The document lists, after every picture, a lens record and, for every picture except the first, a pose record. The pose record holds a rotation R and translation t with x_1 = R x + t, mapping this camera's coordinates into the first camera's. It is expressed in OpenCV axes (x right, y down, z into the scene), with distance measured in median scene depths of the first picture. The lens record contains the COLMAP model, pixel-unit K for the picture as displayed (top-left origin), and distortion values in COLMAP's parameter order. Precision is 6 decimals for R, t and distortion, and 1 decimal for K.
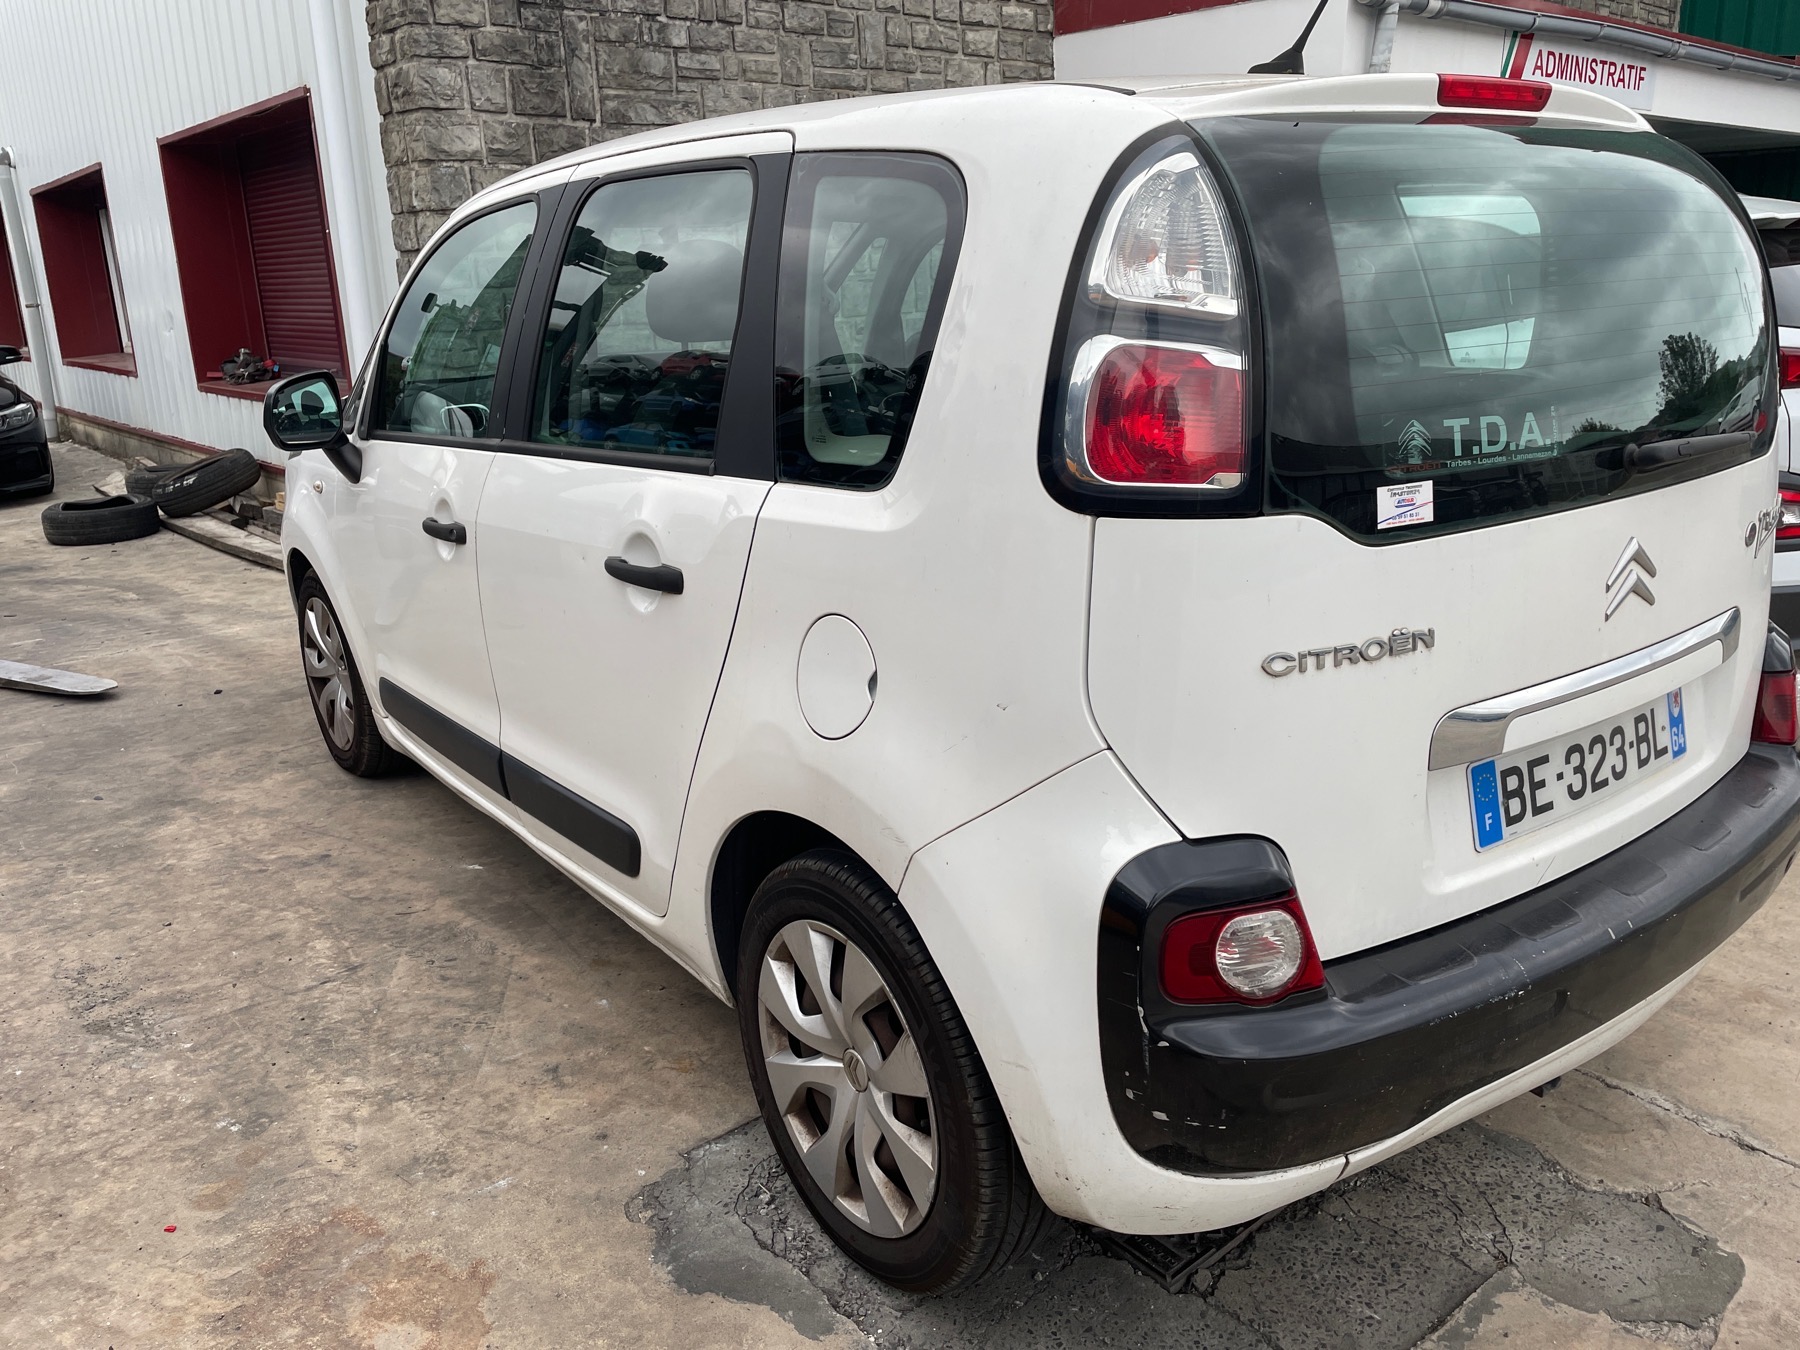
lens RADIAL K [[1380.1, 0, 905.1], [0, 1380.1, 672.4], [0, 0, 1]] dist [-0.010326, -0.017238]
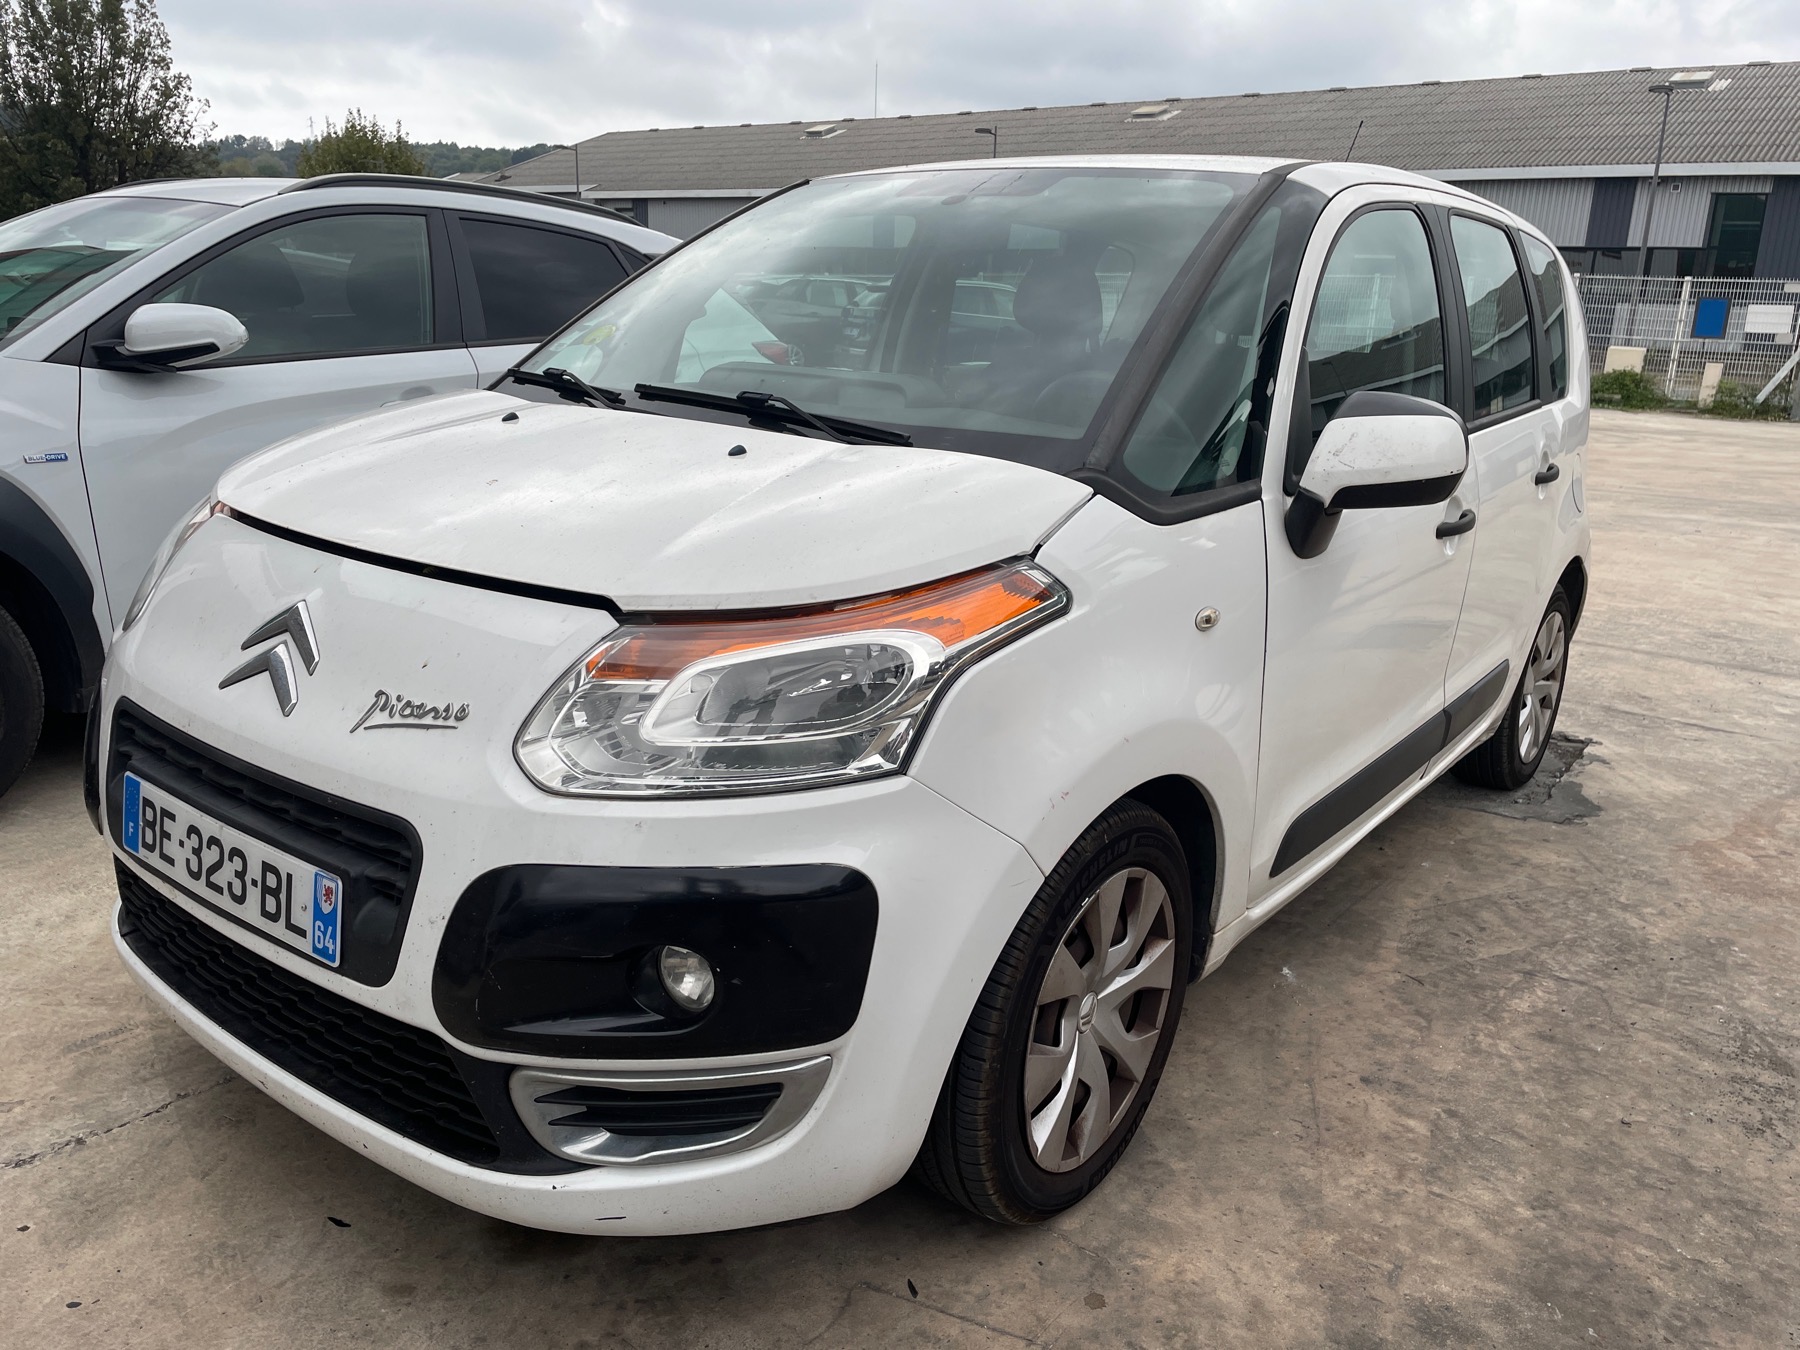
lens RADIAL K [[1380.1, 0, 904.4], [0, 1380.1, 669.0], [0, 0, 1]] dist [-0.010326, -0.017238]
pose [[-0.269862, -0.243869, 0.931505, -1.200600], [0.238898, 0.920193, 0.310117, -0.419651], [-0.932793, 0.306223, -0.190065, 1.609523]]
